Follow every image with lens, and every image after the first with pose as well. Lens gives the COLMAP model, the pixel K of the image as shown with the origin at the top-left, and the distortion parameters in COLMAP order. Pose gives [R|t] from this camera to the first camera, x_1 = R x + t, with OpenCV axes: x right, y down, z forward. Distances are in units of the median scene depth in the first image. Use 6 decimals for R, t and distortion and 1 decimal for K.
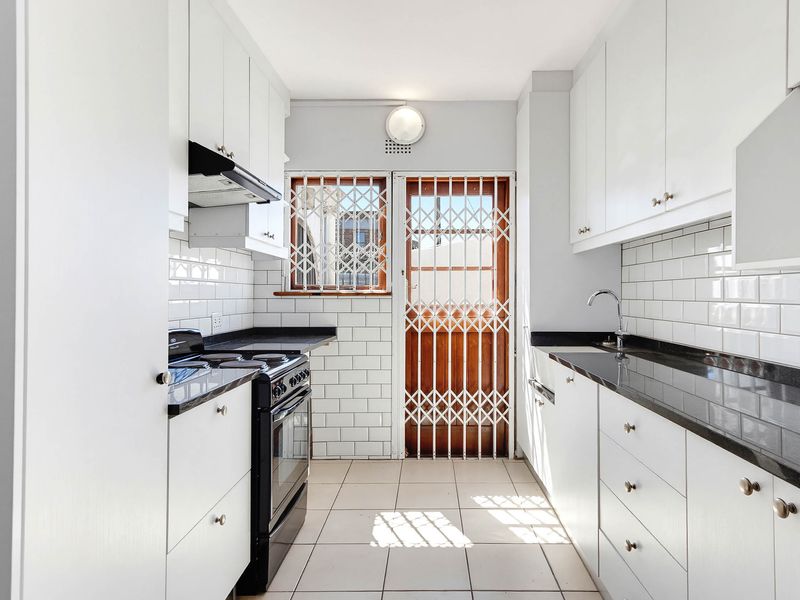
lens RADIAL K [[442.0, 0, 400.0], [0, 442.0, 300.0], [0, 0, 1]] dist [-0.003469, 0.000276]
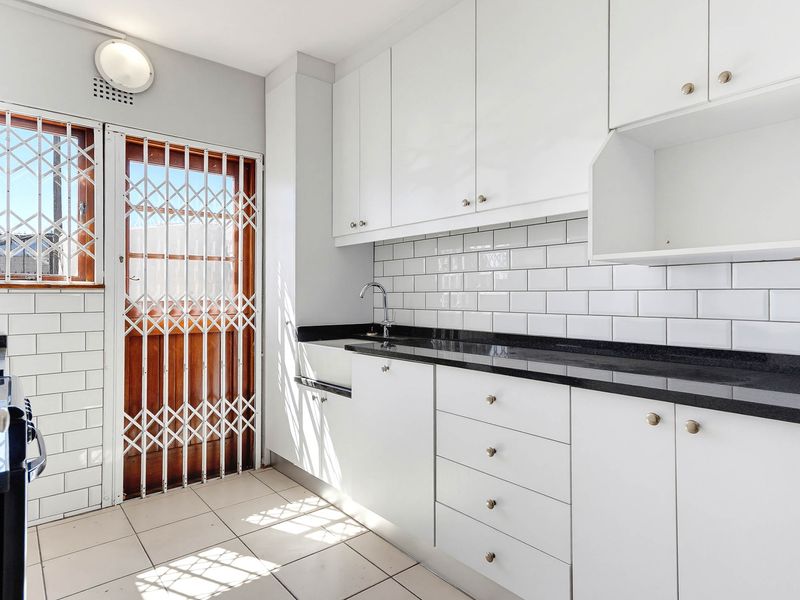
lens RADIAL K [[465.6, 0, 400.0], [0, 465.6, 300.0], [0, 0, 1]] dist [0.008640, 0.002039]
pose [[0.771272, -0.008943, 0.636442, -0.136789], [0.009316, 0.999953, 0.002761, 0.011231], [-0.636437, 0.003799, 0.771319, 0.070166]]
